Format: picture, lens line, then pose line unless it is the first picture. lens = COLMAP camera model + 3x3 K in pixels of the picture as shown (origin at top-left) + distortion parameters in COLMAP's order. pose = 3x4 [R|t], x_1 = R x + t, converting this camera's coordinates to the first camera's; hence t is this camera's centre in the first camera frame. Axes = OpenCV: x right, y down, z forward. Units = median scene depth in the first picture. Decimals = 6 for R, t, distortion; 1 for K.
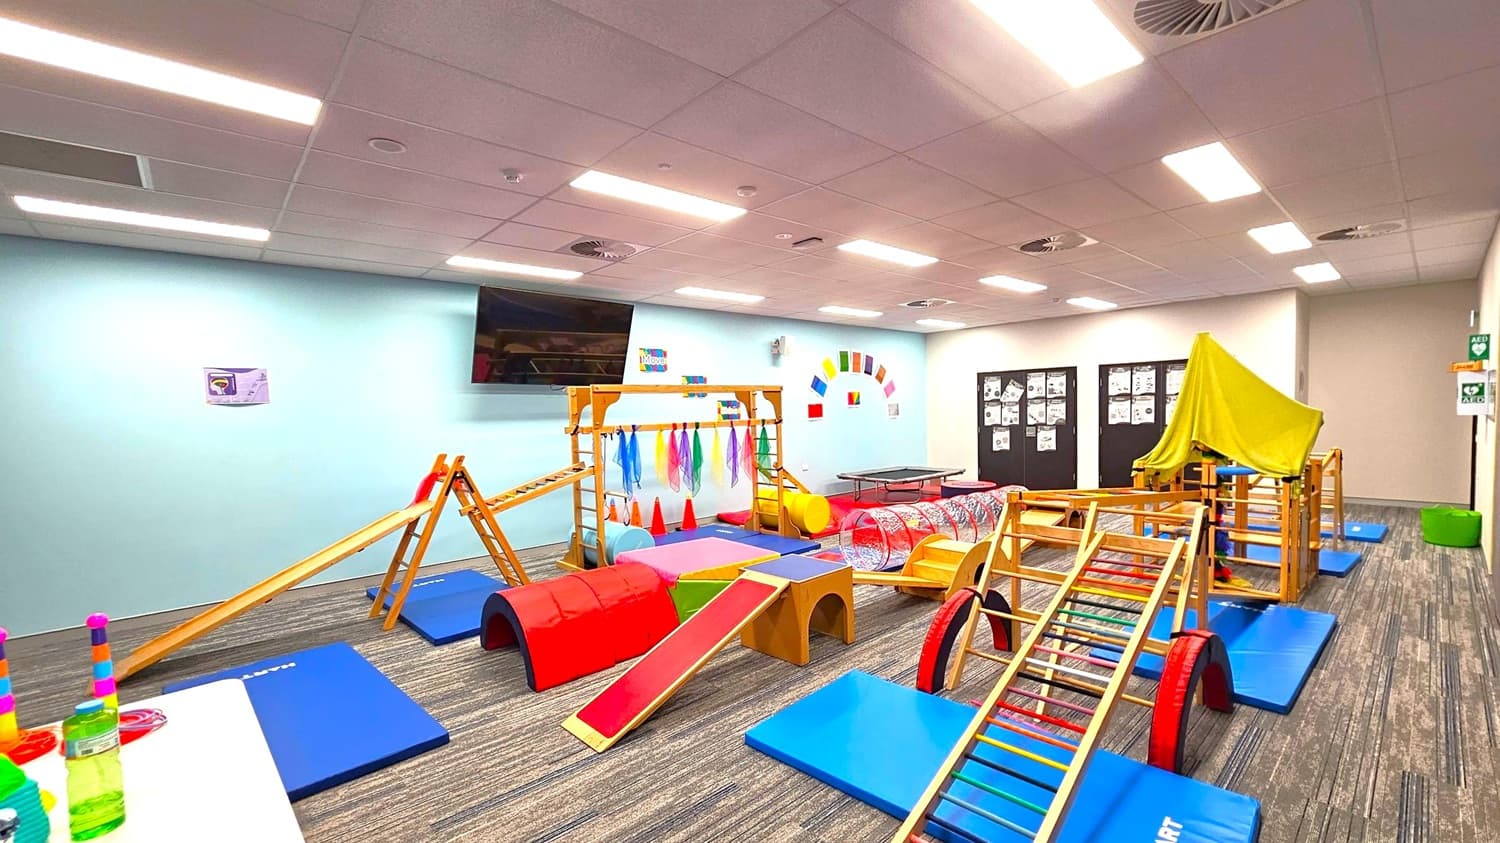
lens RADIAL K [[615.4, 0, 755.0], [0, 615.4, 441.0], [0, 0, 1]] dist [-0.001285, 0.000057]
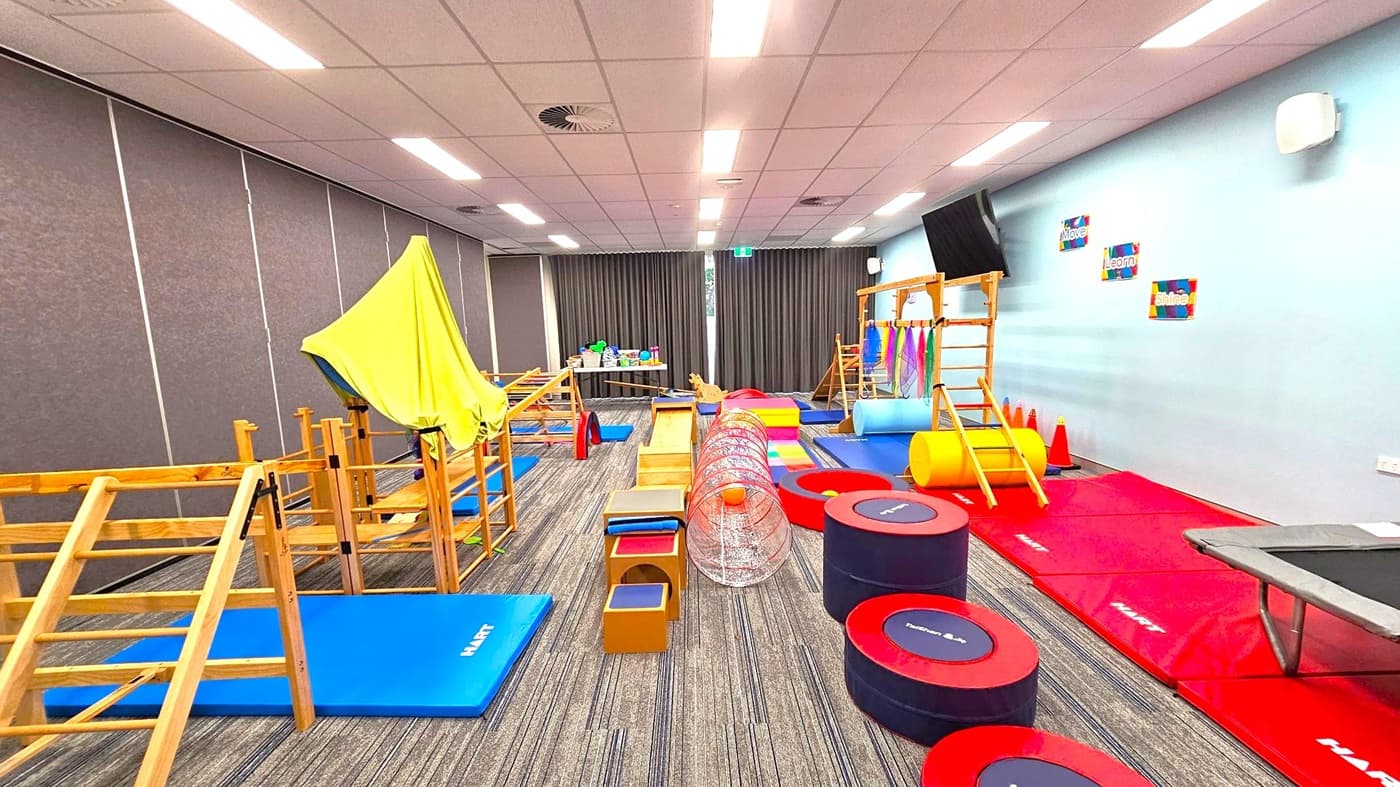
lens RADIAL K [[574.4, 0, 704.7], [0, 574.4, 411.7], [0, 0, 1]] dist [-0.001285, 0.000057]
pose [[-0.653957, 0.155315, -0.740417, 0.639588], [0.004057, 0.979405, 0.201864, -0.058463], [0.756521, 0.129006, -0.641119, 1.072934]]
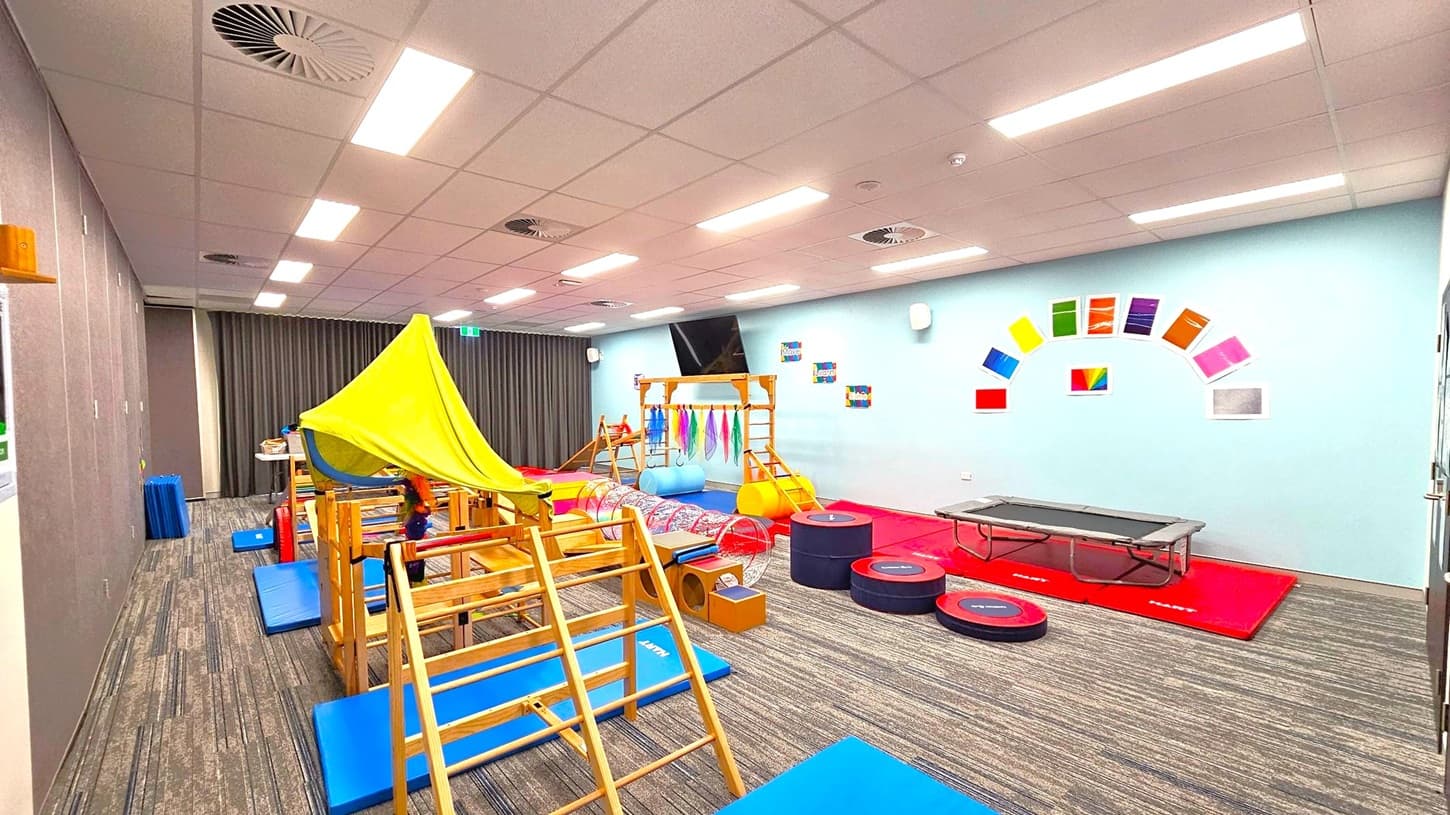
lens RADIAL K [[594.9, 0, 729.9], [0, 594.9, 426.3], [0, 0, 1]] dist [-0.001285, 0.000057]
pose [[-0.002636, 0.070880, -0.997481, 0.911254], [-0.048802, 0.996287, 0.070924, -0.061312], [0.998805, 0.048866, 0.000833, 0.842000]]
